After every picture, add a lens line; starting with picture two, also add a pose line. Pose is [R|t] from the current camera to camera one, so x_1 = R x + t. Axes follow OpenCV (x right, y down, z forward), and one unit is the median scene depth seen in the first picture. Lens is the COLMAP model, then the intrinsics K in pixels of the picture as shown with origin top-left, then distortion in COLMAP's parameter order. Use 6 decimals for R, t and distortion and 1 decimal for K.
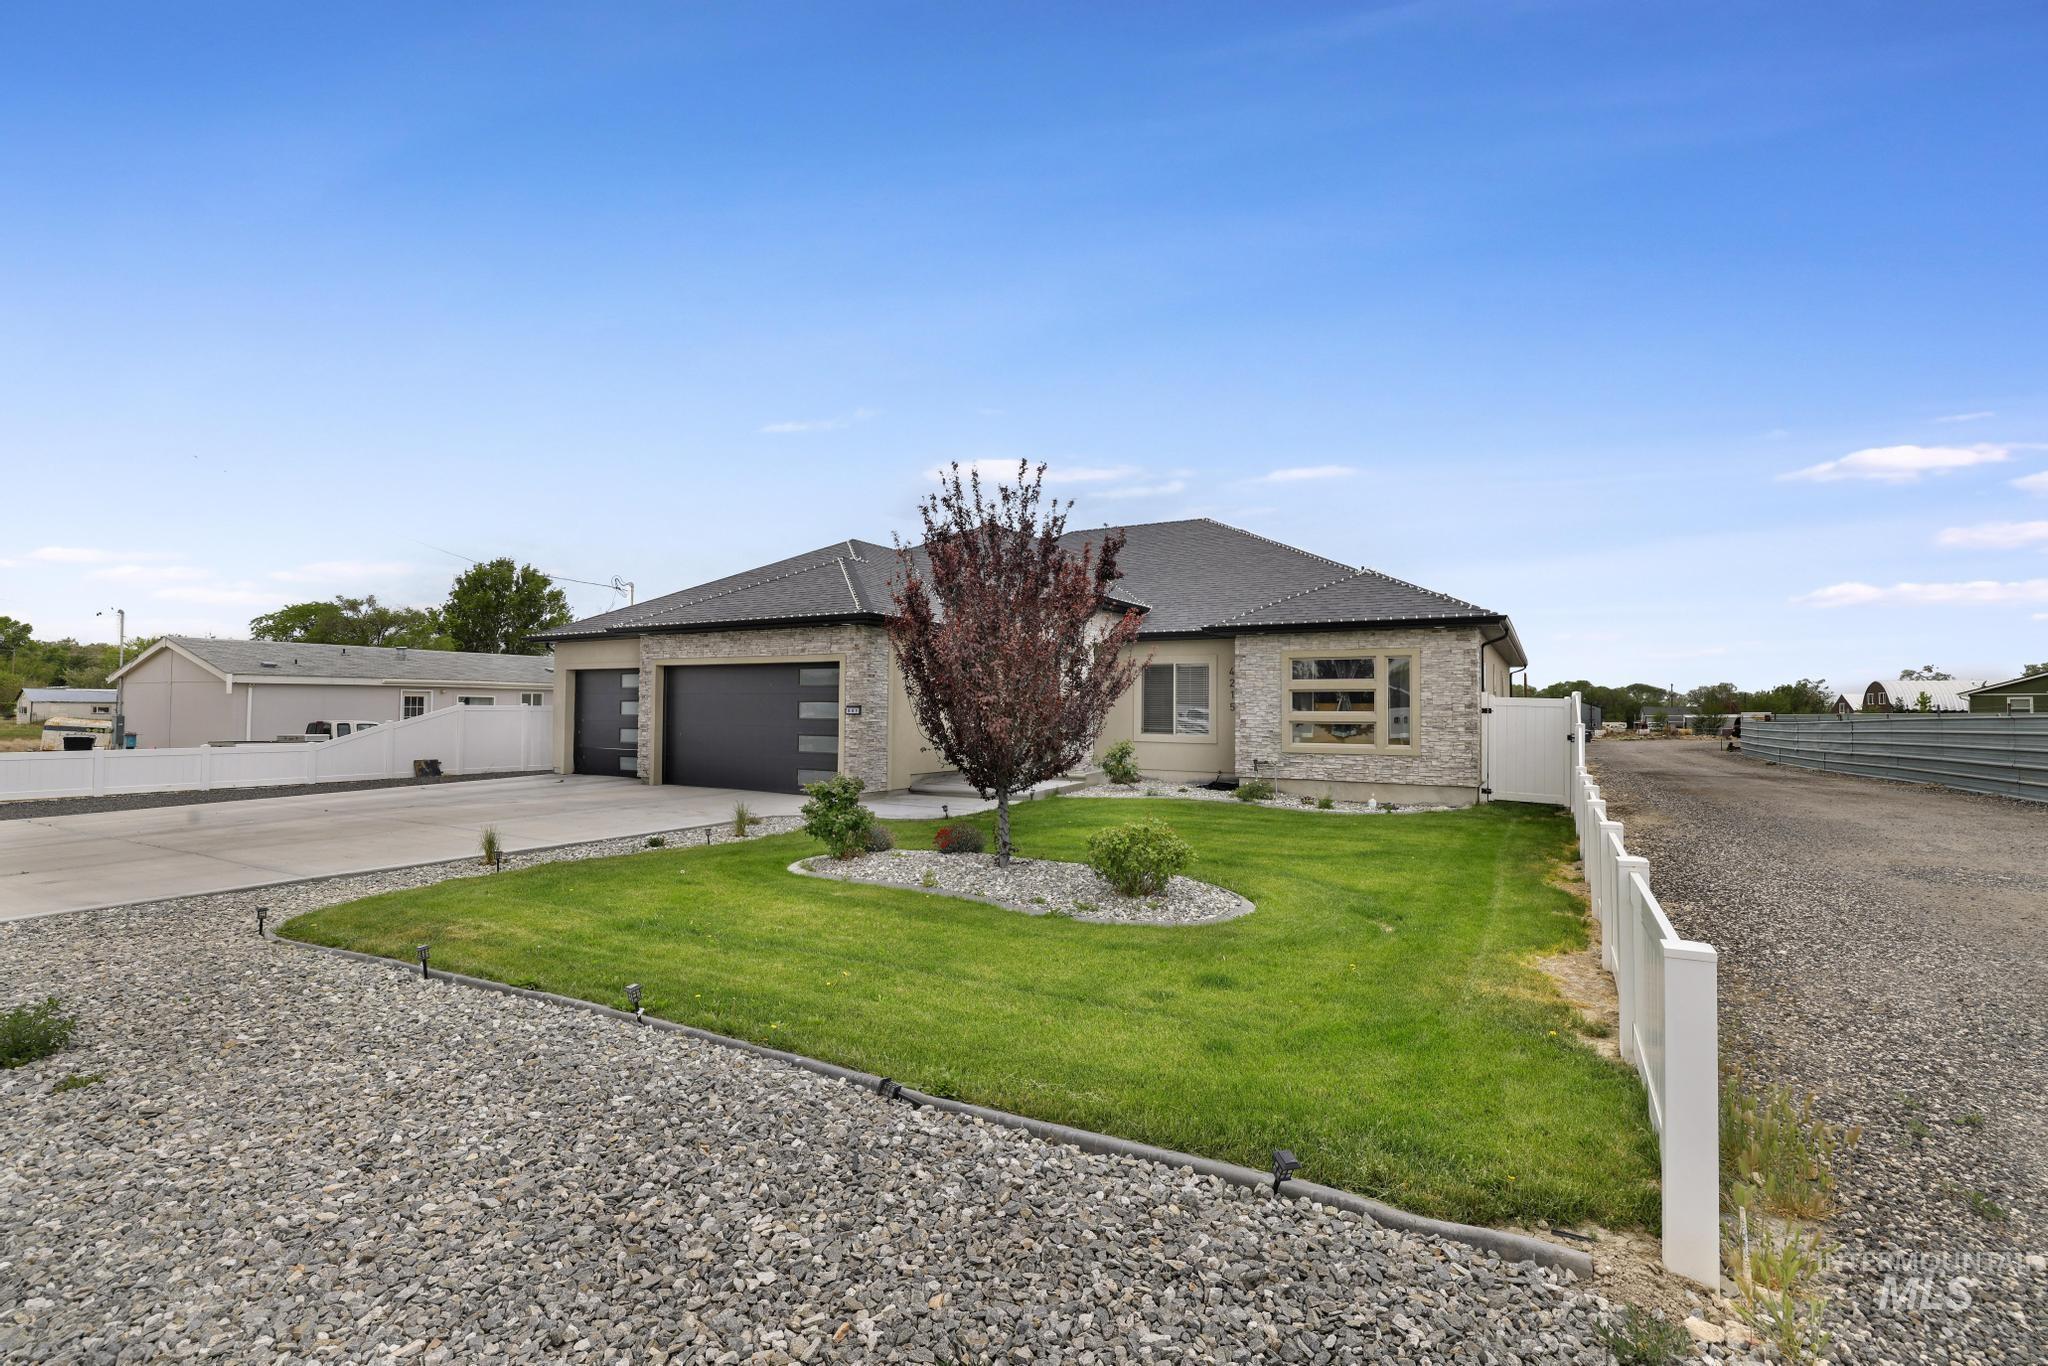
lens RADIAL K [[897.8, 0, 1015.3], [0, 897.8, 675.2], [0, 0, 1]] dist [-0.045084, 0.019569]
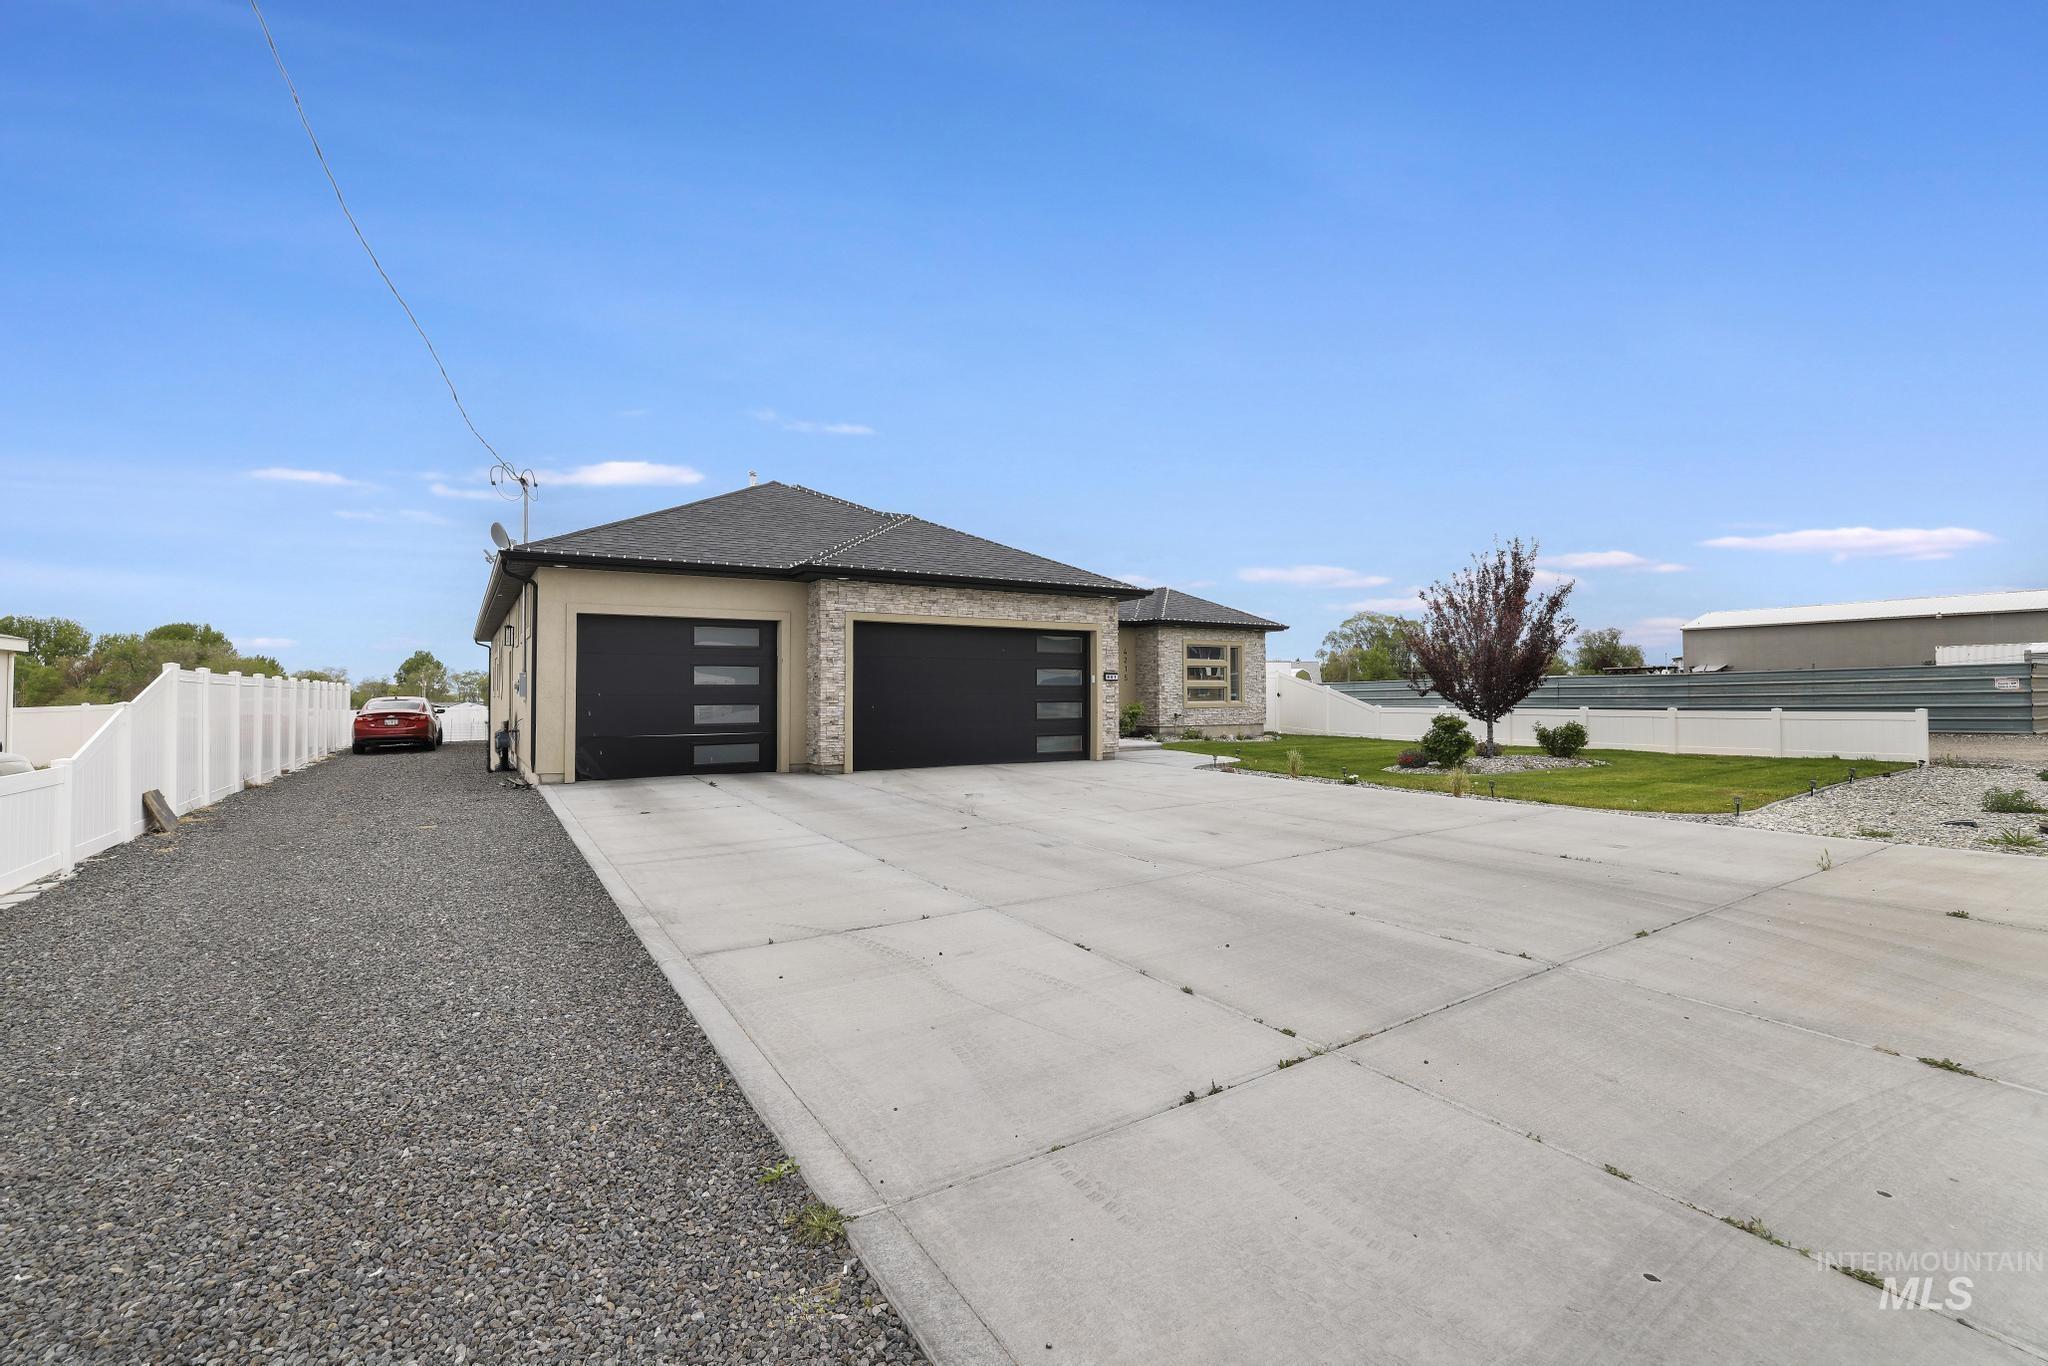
lens RADIAL K [[897.8, 0, 1015.3], [0, 897.8, 675.2], [0, 0, 1]] dist [-0.045084, 0.019569]
pose [[0.444536, 0.007143, 0.895733, -1.163395], [-0.020963, 0.999777, 0.002431, 0.034920], [-0.895516, -0.019858, 0.444587, 0.604356]]
